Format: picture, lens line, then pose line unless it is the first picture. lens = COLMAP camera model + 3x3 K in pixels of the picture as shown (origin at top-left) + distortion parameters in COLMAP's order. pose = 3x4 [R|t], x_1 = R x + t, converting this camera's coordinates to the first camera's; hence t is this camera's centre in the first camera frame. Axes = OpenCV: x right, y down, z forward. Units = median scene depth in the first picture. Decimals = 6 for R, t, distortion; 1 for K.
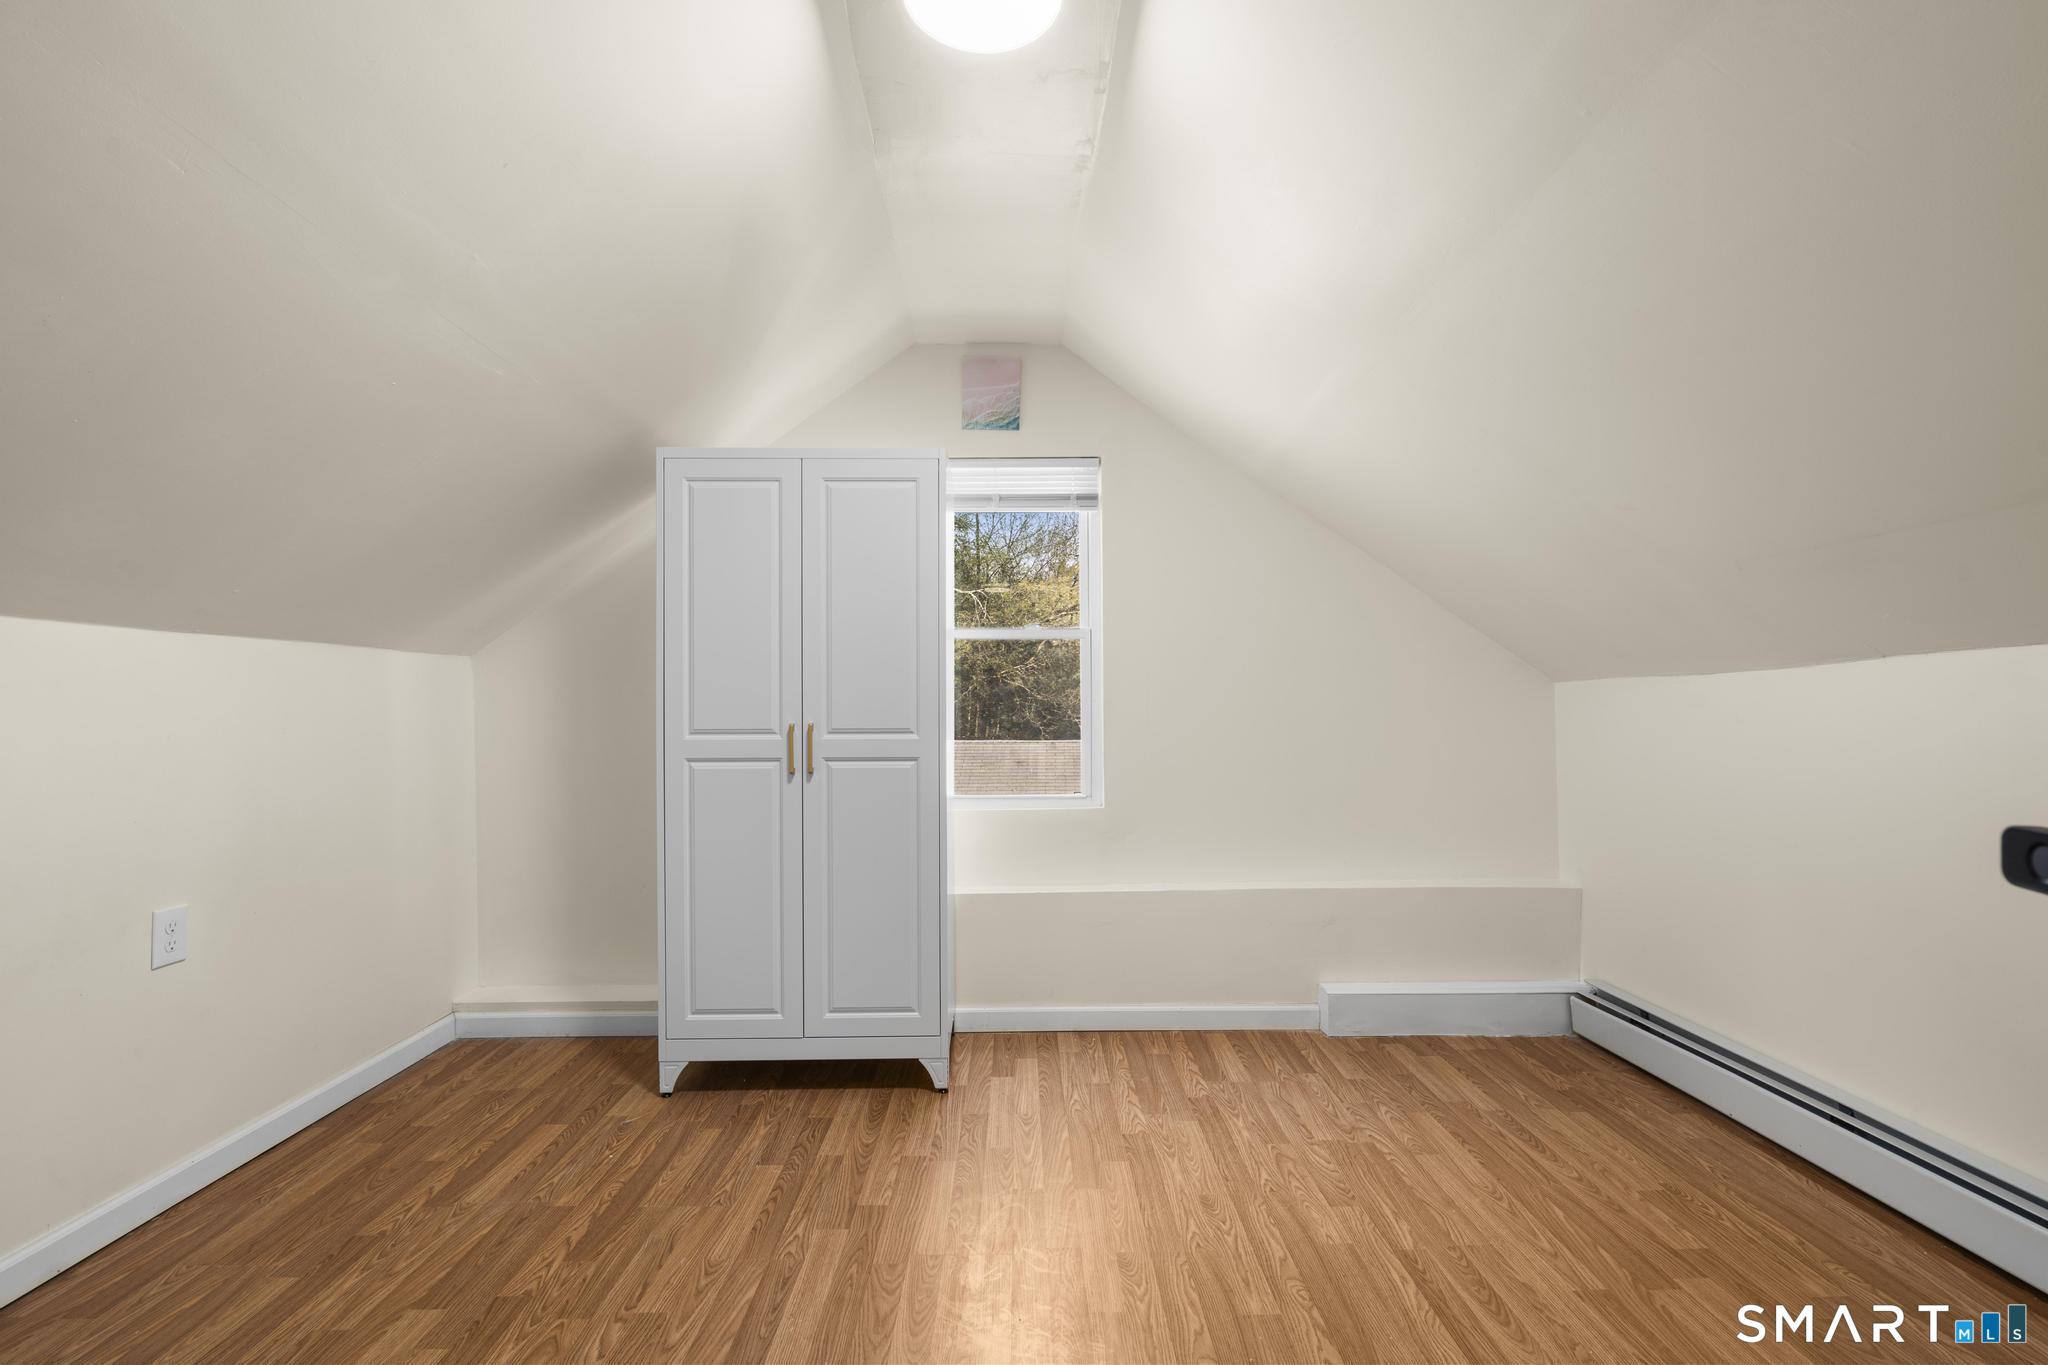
lens RADIAL K [[919.7, 0, 1021.7], [0, 919.7, 688.3], [0, 0, 1]] dist [-0.007241, 0.004034]
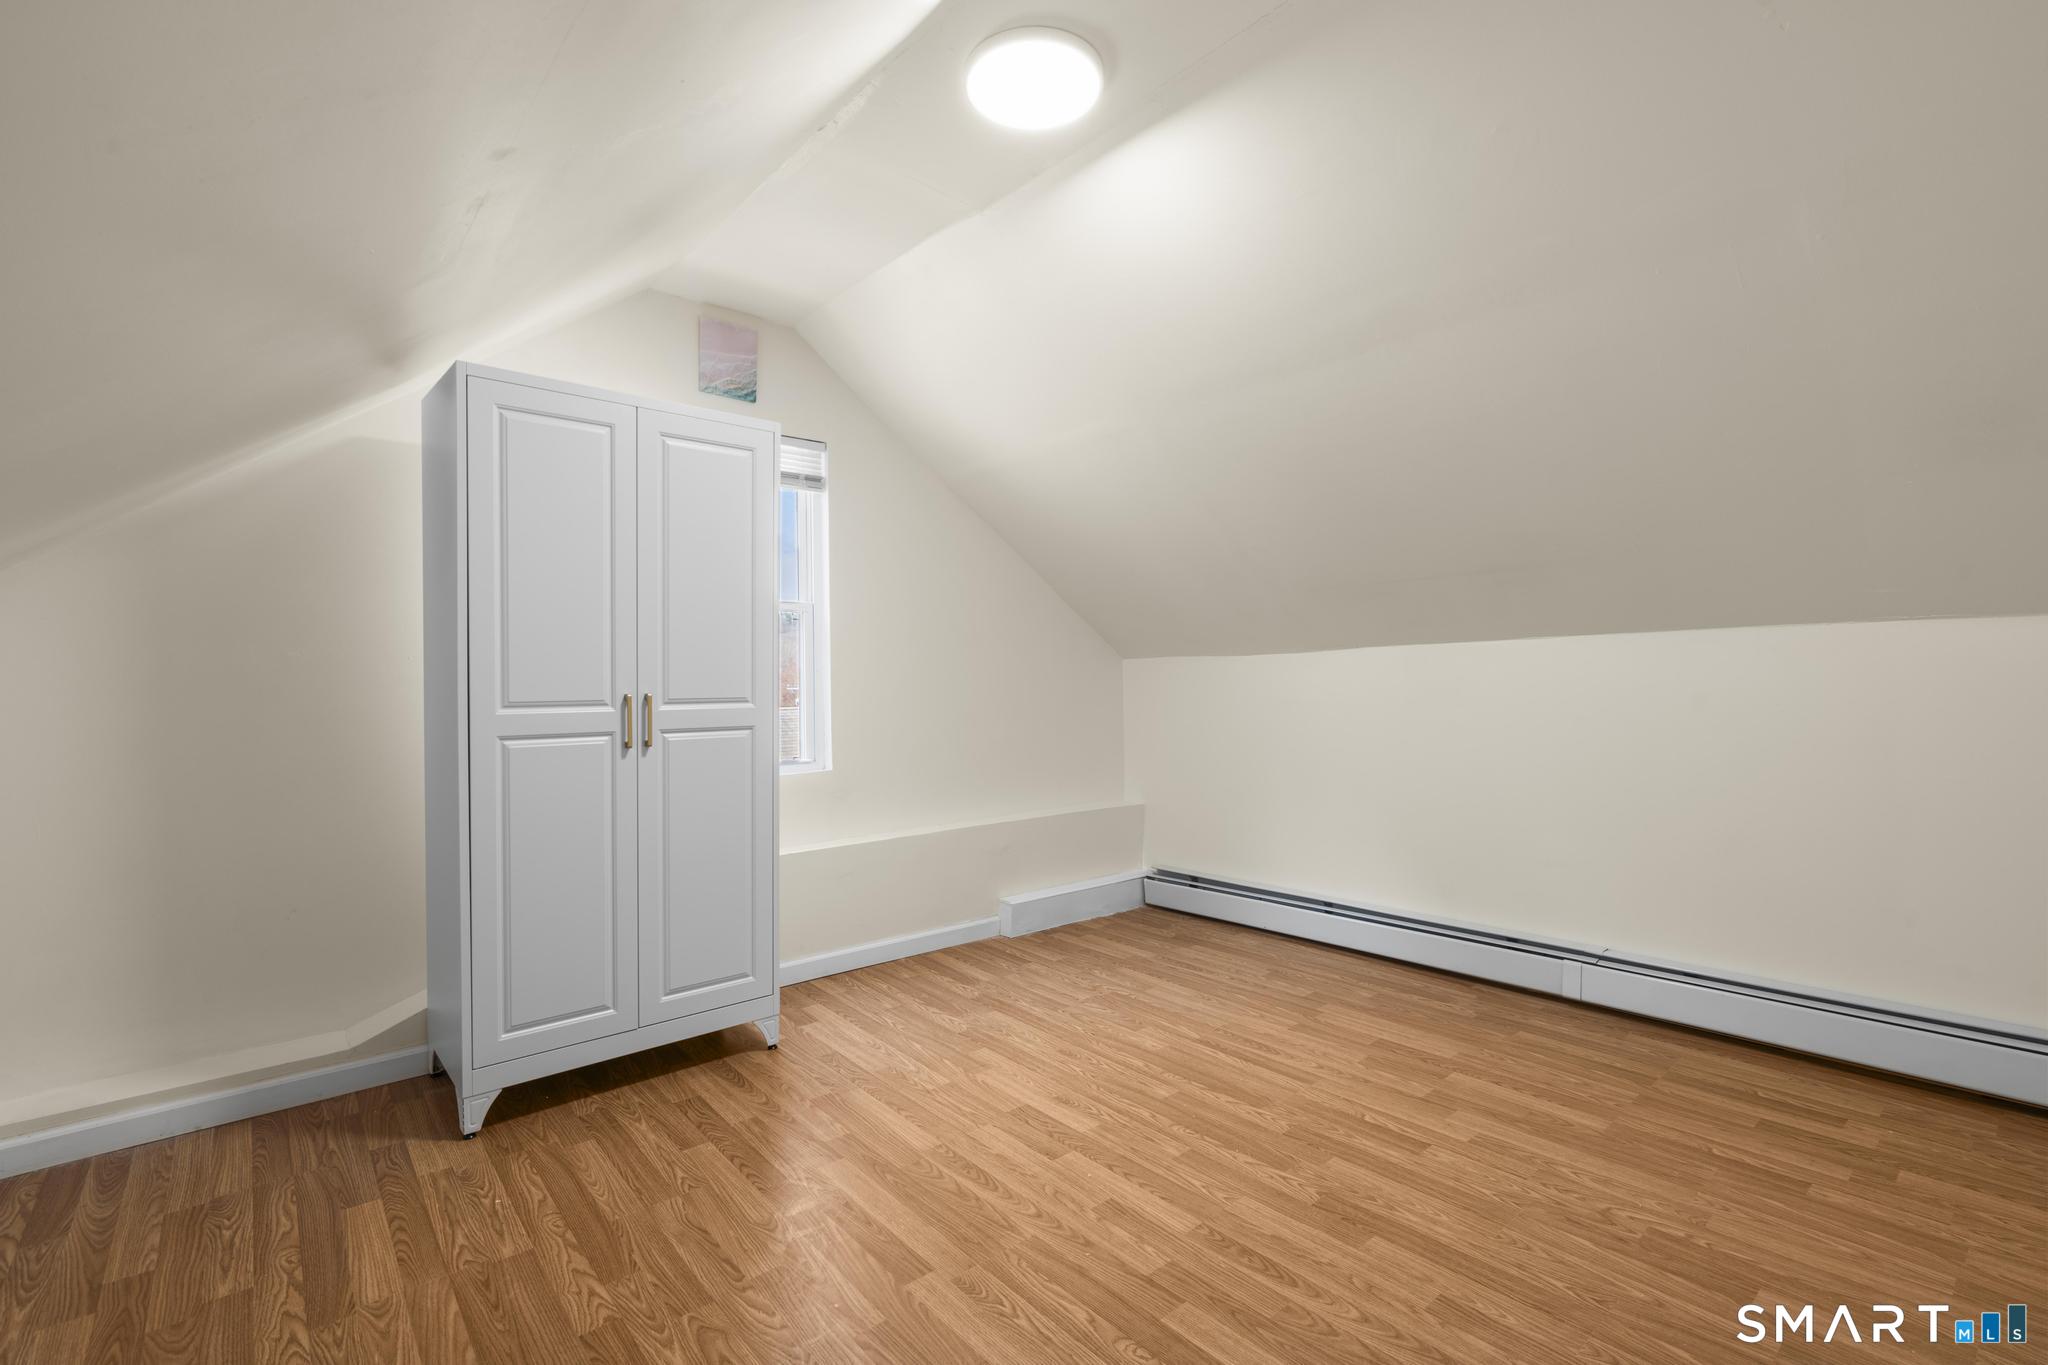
lens RADIAL K [[919.7, 0, 1021.7], [0, 919.7, 688.3], [0, 0, 1]] dist [-0.007241, 0.004034]
pose [[0.765193, -0.008001, 0.643752, -0.538899], [-0.009842, 0.999661, 0.024123, 0.006505], [-0.643726, -0.024795, 0.764854, 0.038873]]
